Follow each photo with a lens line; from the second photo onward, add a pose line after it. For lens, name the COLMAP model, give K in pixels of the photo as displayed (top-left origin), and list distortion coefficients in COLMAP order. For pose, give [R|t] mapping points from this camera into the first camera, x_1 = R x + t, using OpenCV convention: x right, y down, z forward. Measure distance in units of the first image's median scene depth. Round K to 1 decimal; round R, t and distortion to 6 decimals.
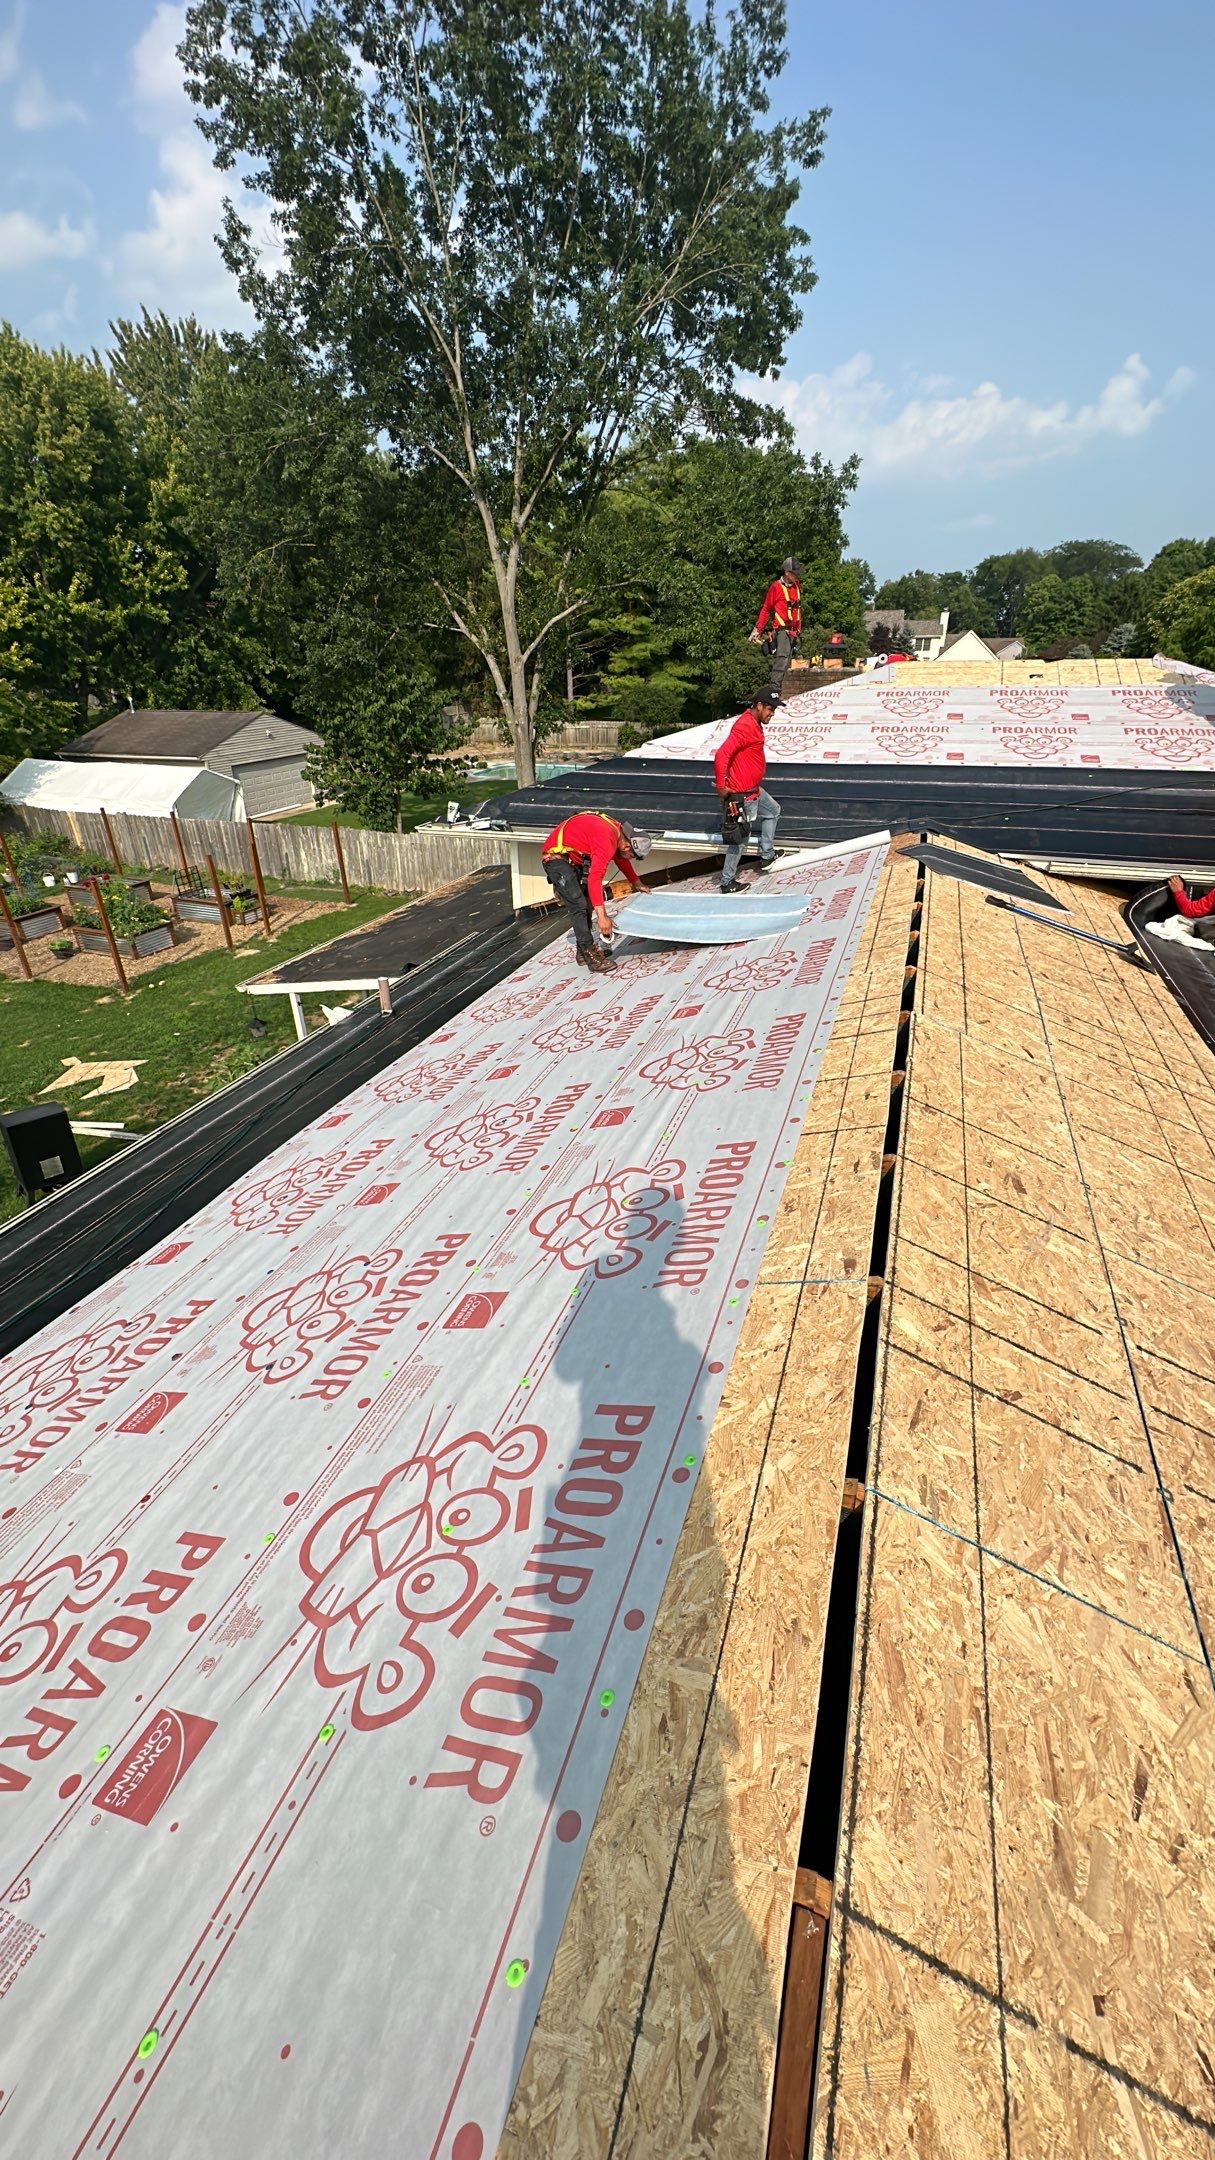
lens RADIAL K [[834.4, 0, 604.0], [0, 834.4, 1078.6], [0, 0, 1]] dist [0.001995, 0.000475]
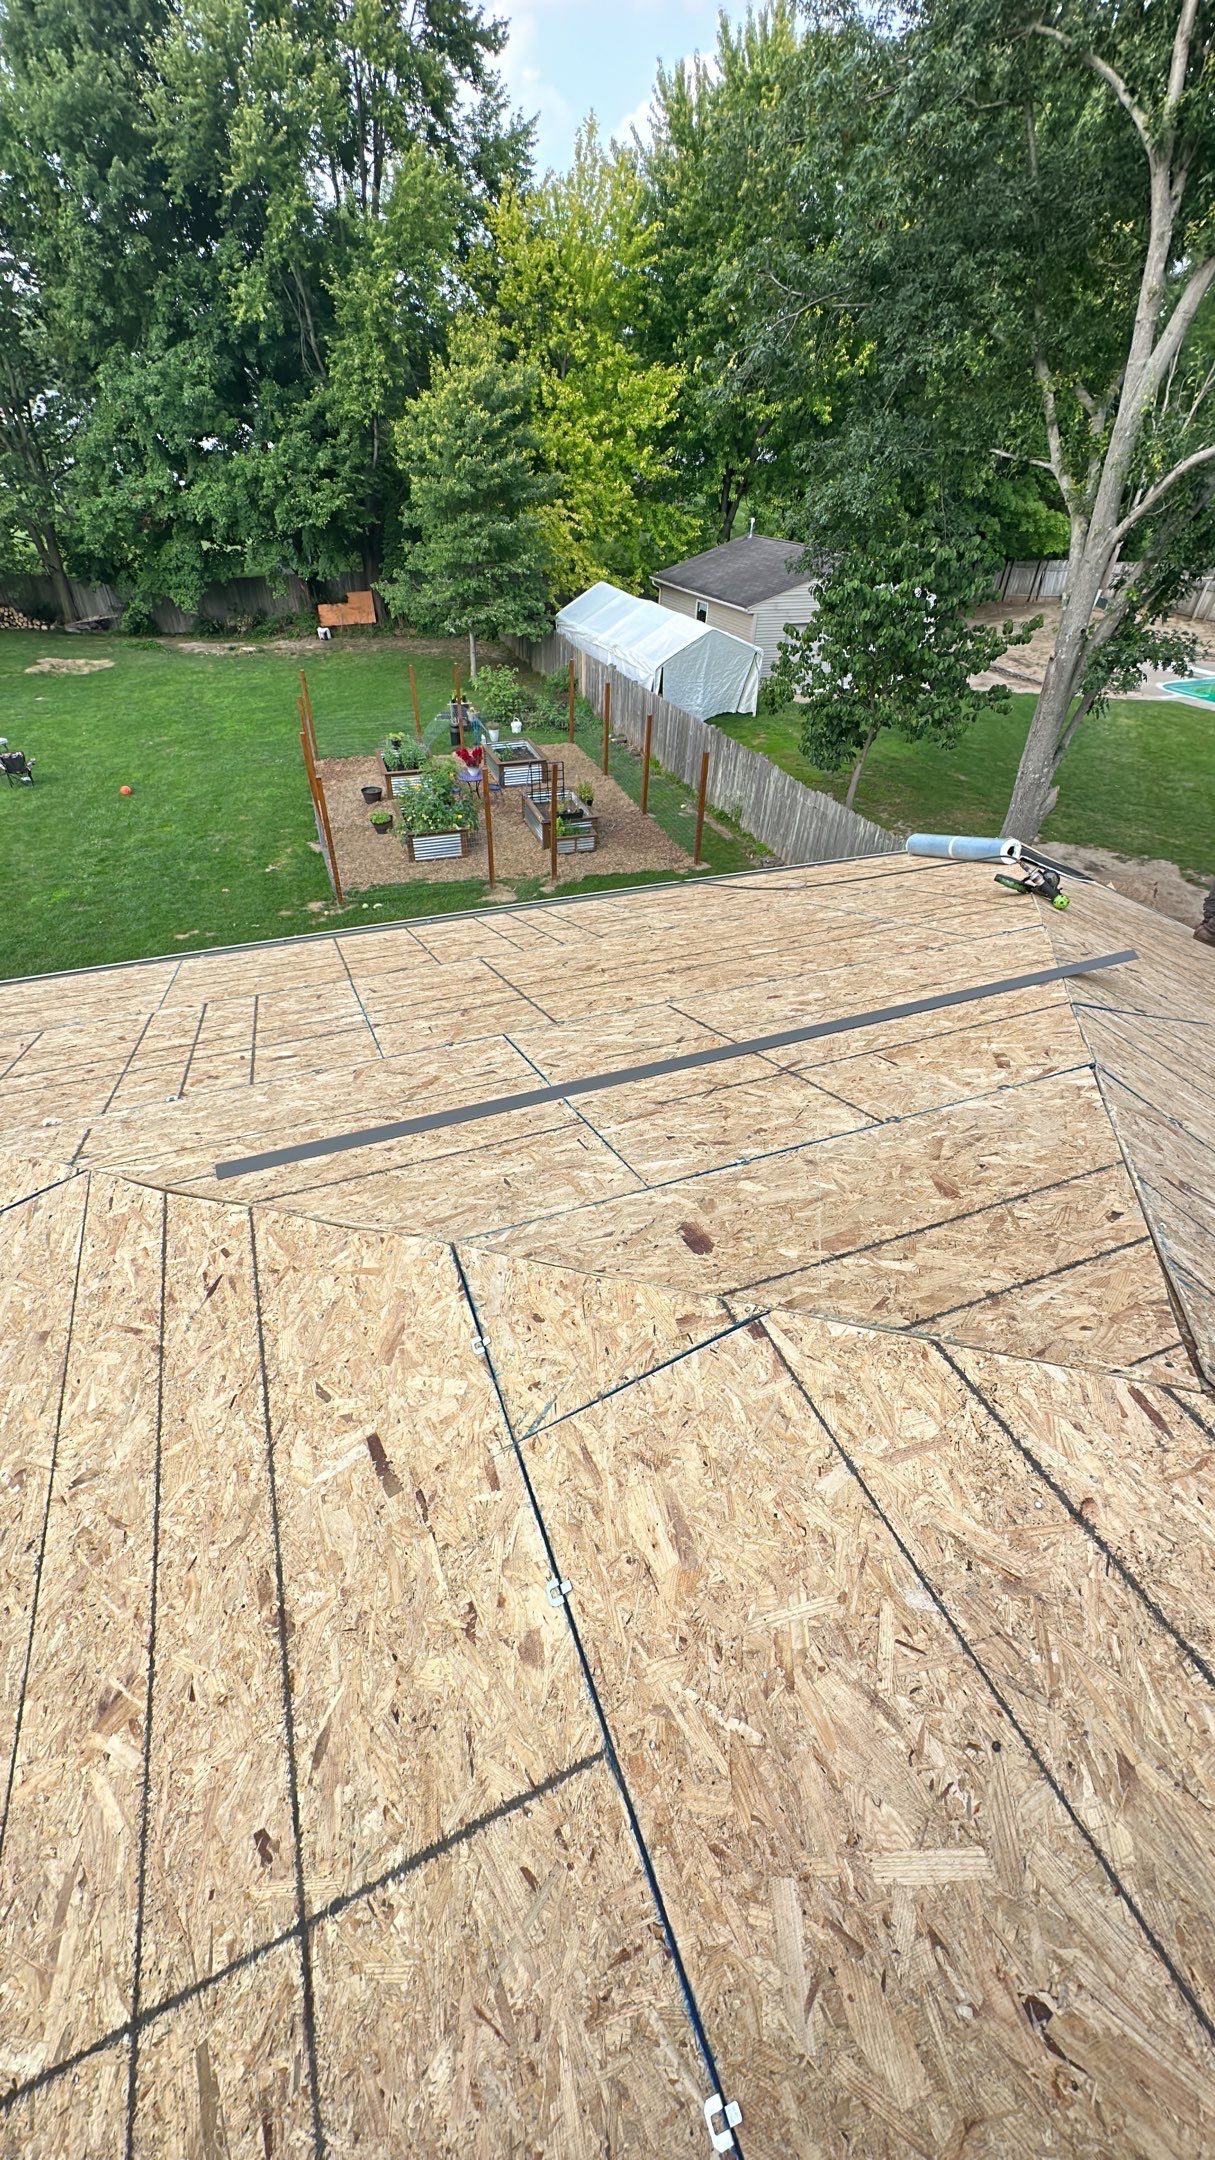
lens RADIAL K [[834.4, 0, 600.3], [0, 834.4, 1078.6], [0, 0, 1]] dist [0.001995, 0.000475]
pose [[0.668250, 0.478967, -0.569239, 0.152238], [-0.372325, 0.877770, 0.301485, -0.238558], [0.644062, 0.010475, 0.764901, 0.389607]]
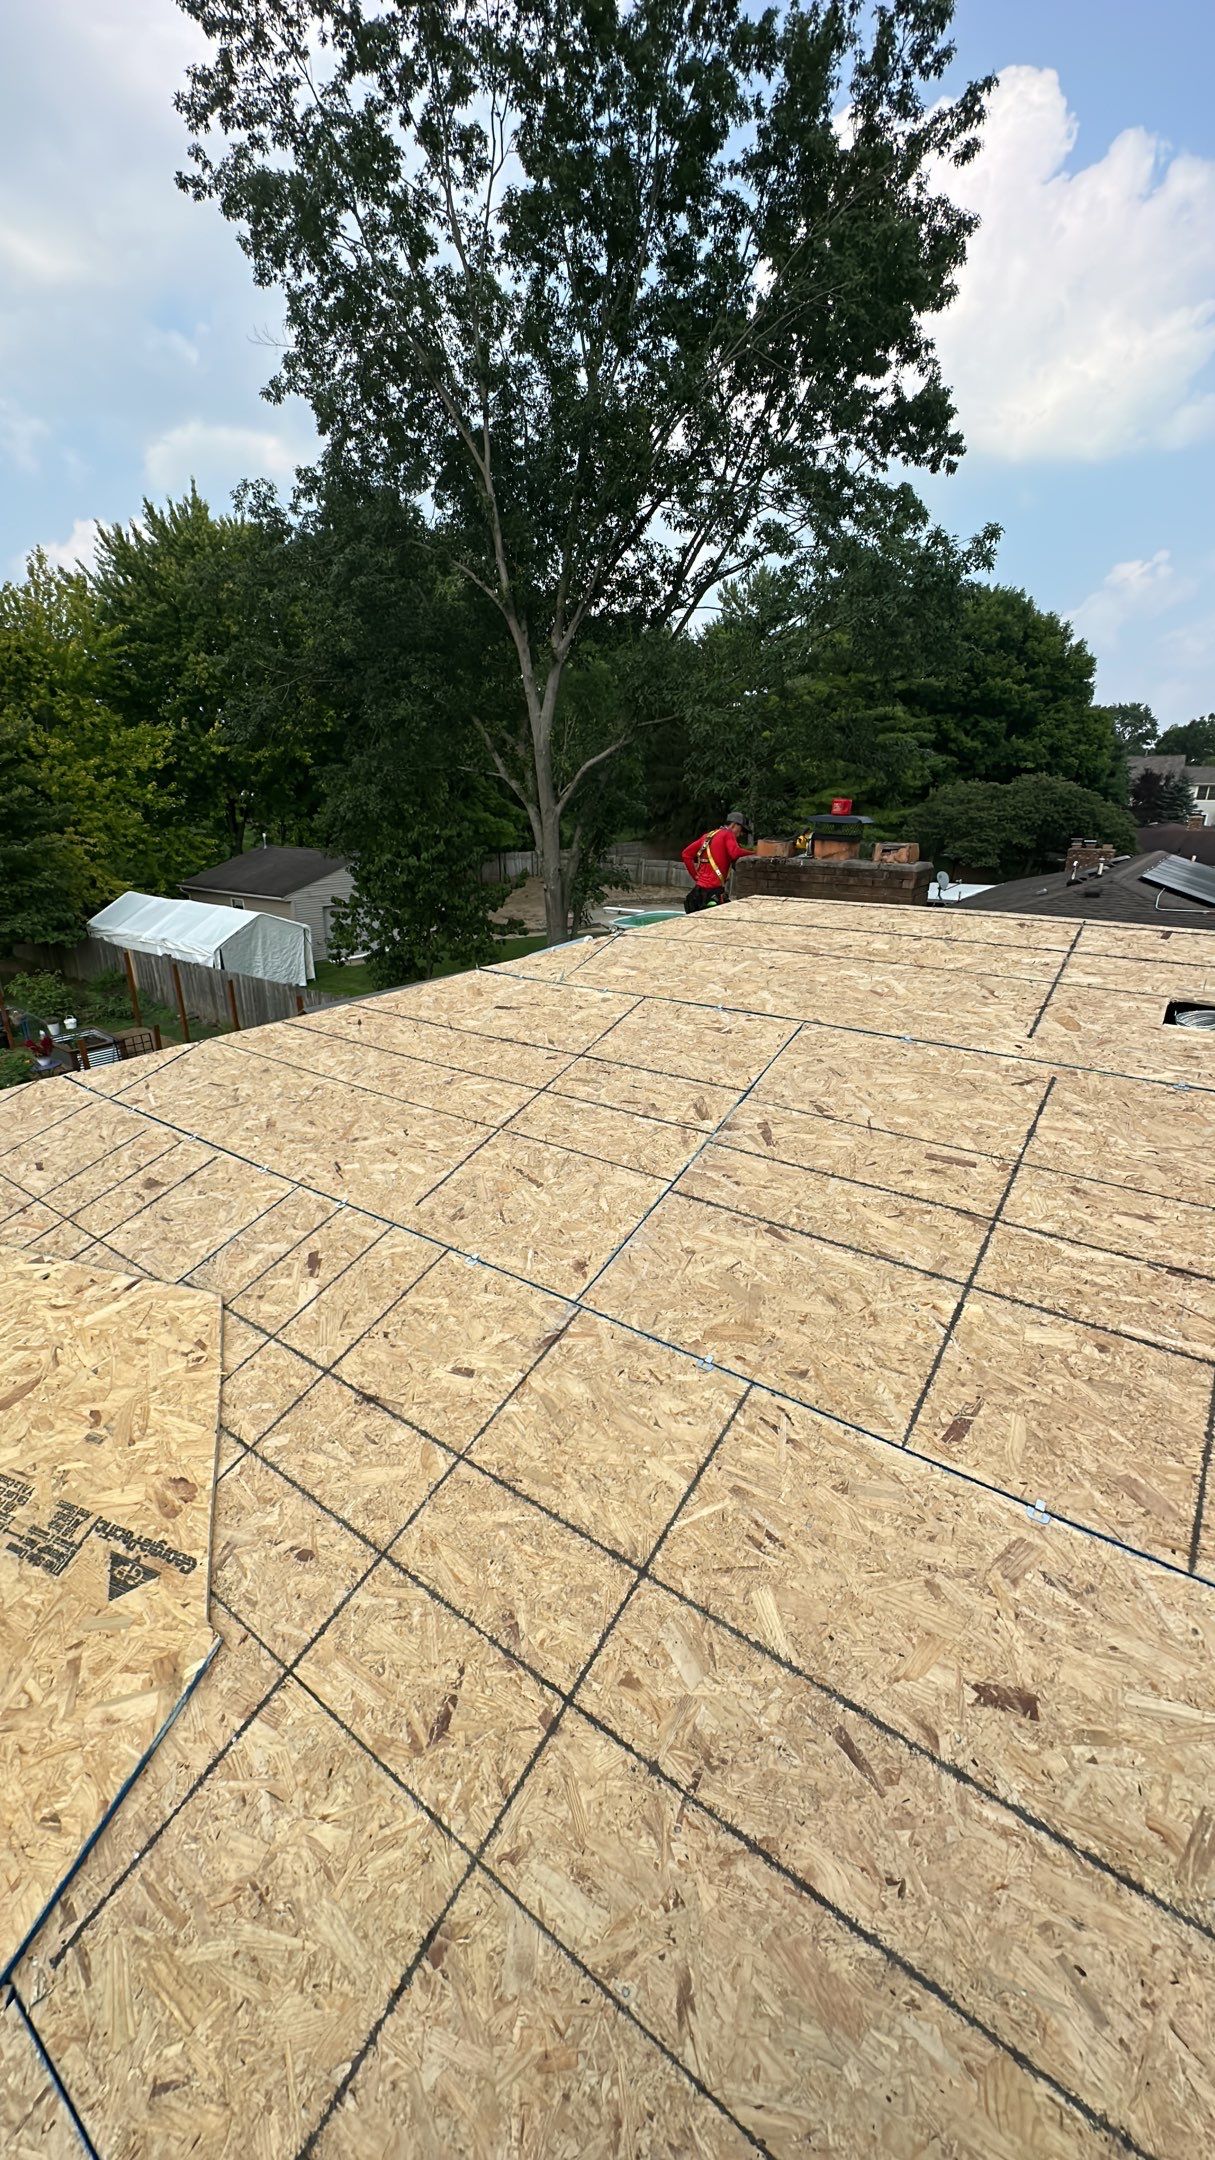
lens RADIAL K [[834.4, 0, 603.5], [0, 834.4, 1073.5], [0, 0, 1]] dist [0.001995, 0.000475]
pose [[0.960168, 0.103234, -0.259653, 0.171941], [-0.139749, 0.982098, -0.126310, -0.169961], [0.241965, 0.157565, 0.957406, 0.304812]]
